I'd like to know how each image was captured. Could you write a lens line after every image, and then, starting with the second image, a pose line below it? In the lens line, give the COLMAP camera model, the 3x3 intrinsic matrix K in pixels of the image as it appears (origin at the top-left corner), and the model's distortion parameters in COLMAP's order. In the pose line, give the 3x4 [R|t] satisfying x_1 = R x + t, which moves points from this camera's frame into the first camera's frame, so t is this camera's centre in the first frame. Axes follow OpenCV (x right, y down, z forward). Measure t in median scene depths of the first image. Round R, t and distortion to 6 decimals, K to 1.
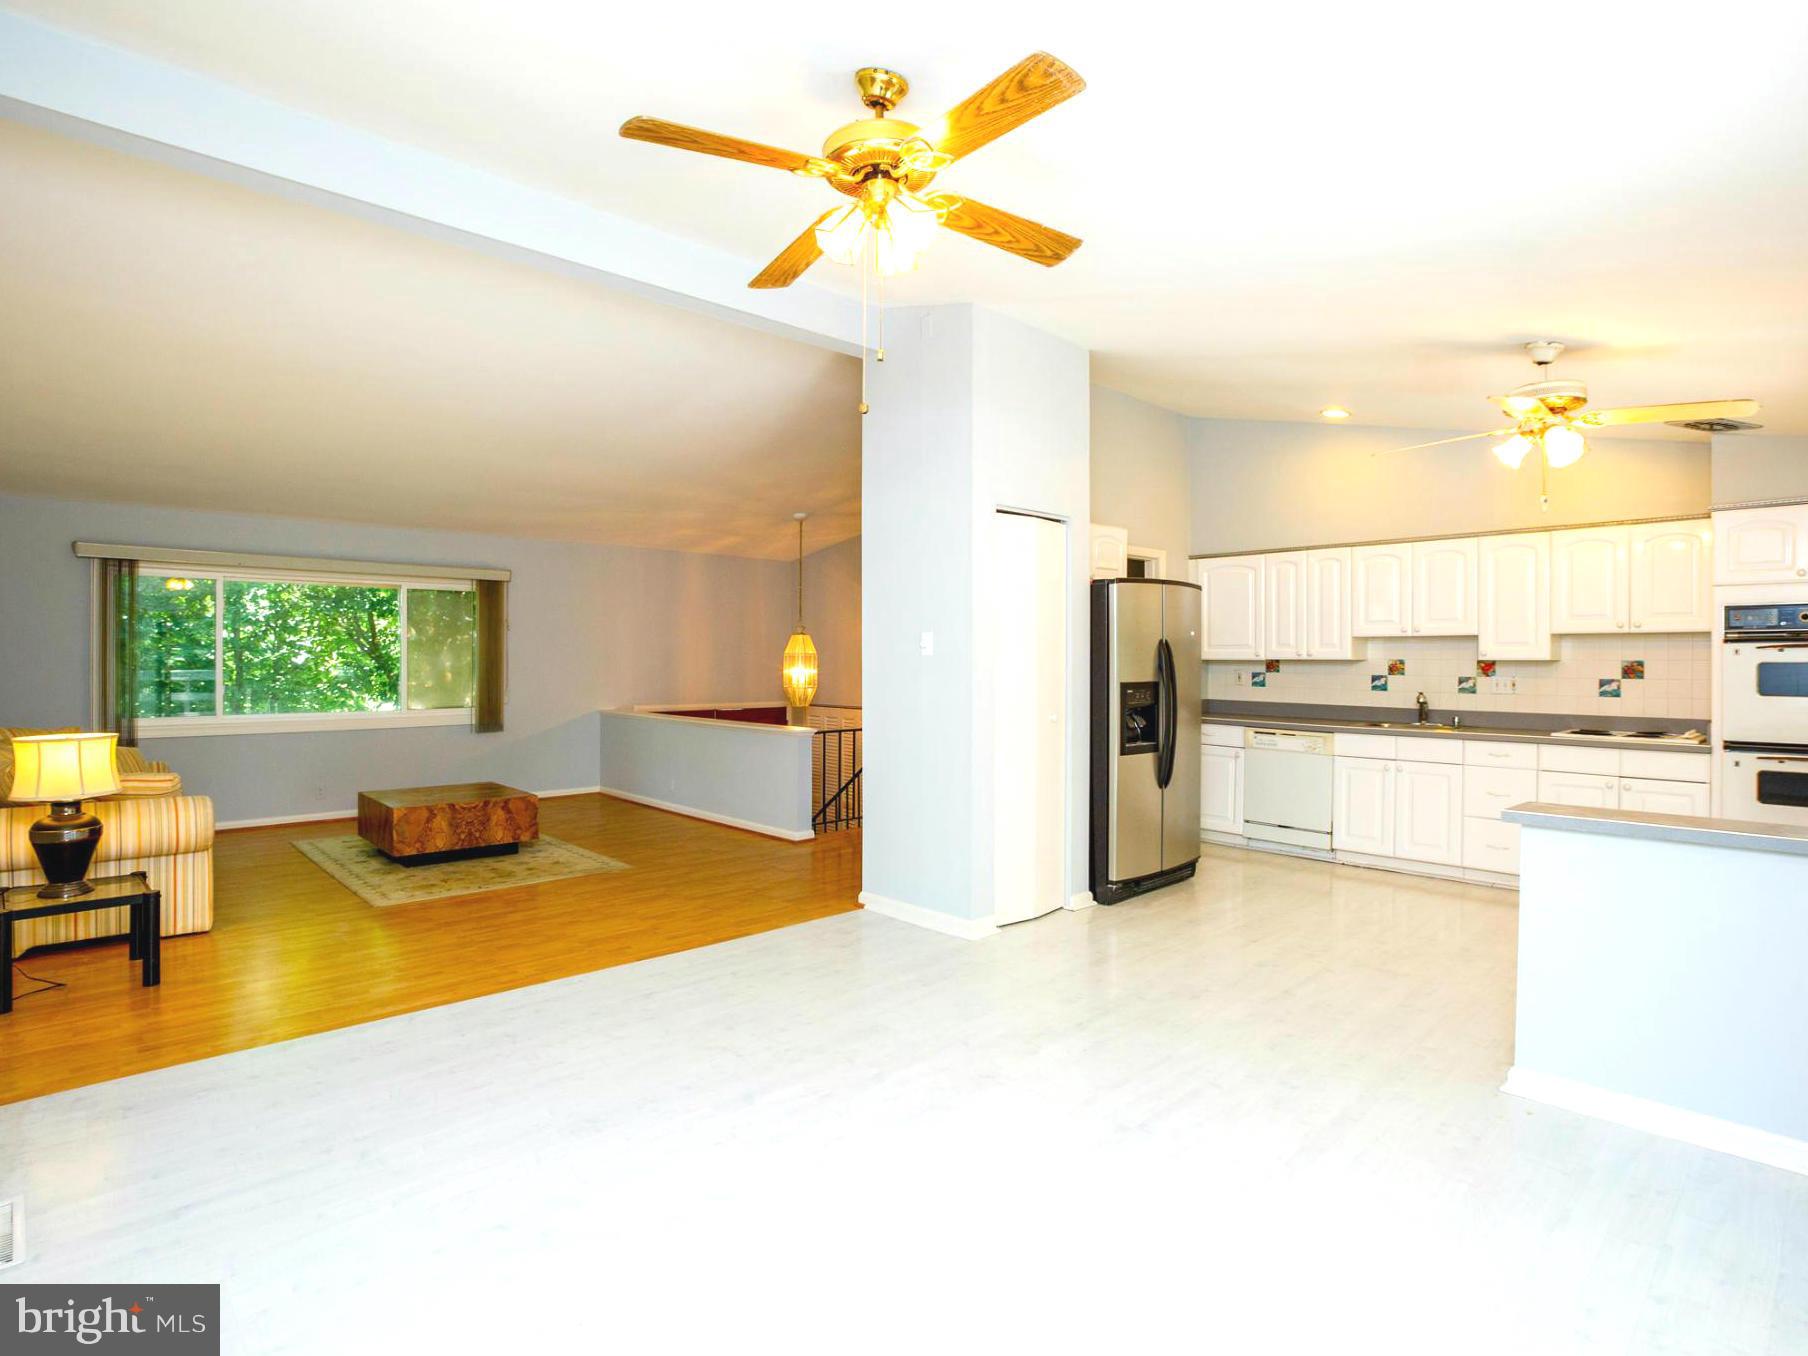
lens RADIAL K [[1022.0, 0, 916.5], [0, 1022.0, 665.1], [0, 0, 1]] dist [0.001289, 0.001774]
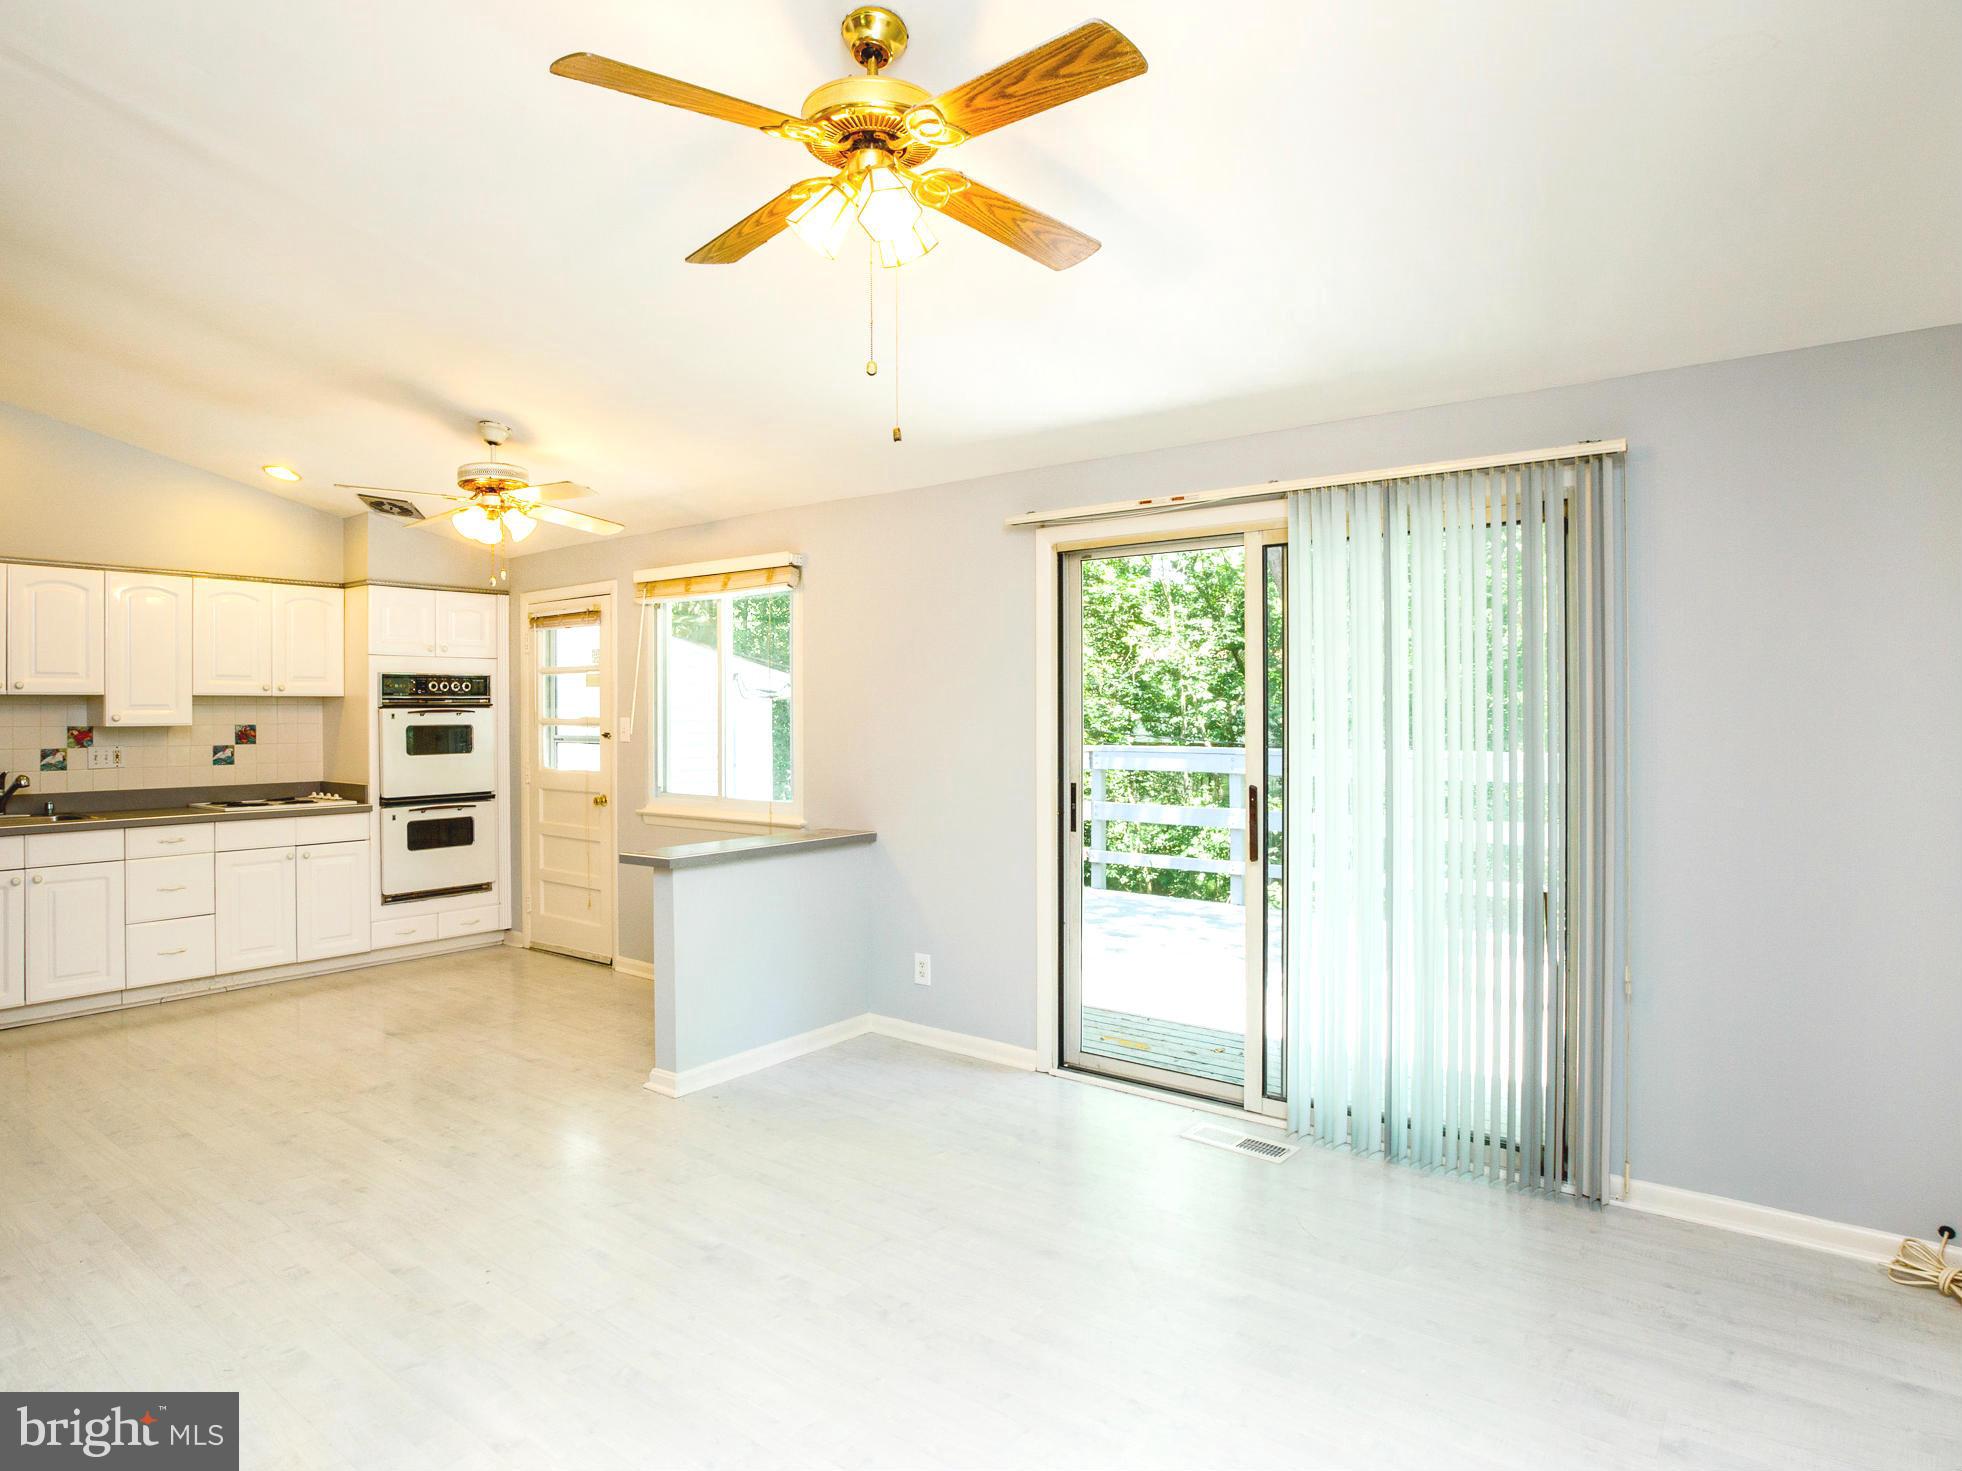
lens RADIAL K [[1109.1, 0, 994.6], [0, 1109.1, 721.5], [0, 0, 1]] dist [0.001289, 0.001774]
pose [[-0.147384, -0.010154, 0.989027, -0.422389], [0.008100, 0.999901, 0.011473, -0.013952], [-0.989046, 0.009702, -0.147287, 0.477414]]
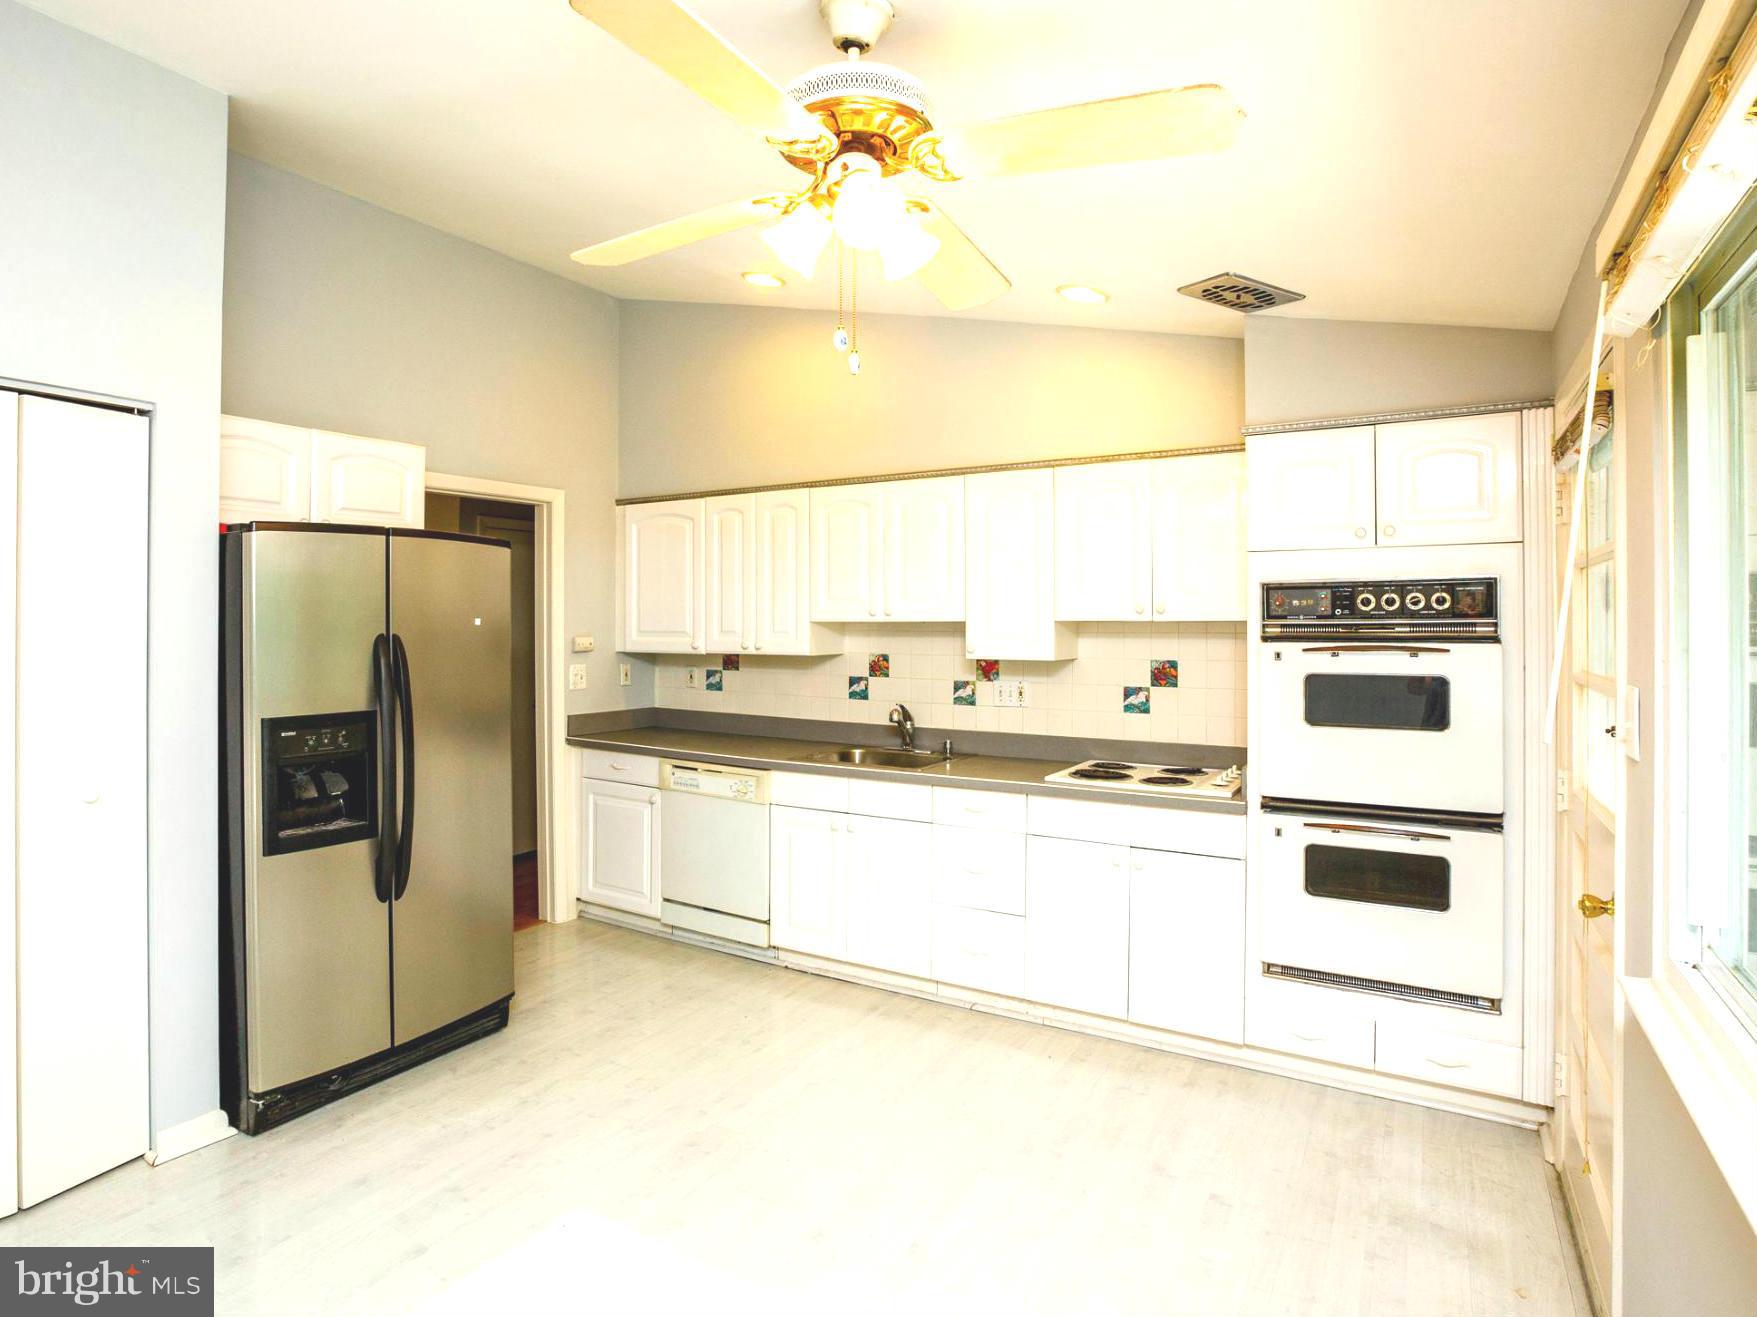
lens RADIAL K [[931.8, 0, 929.4], [0, 931.8, 618.8], [0, 0, 1]] dist [-0.023955, 0.000753]
pose [[0.969865, -0.000470, 0.243641, 0.402793], [0.002223, 0.999974, -0.006920, -0.028939], [-0.243631, 0.007253, 0.969841, 0.440813]]
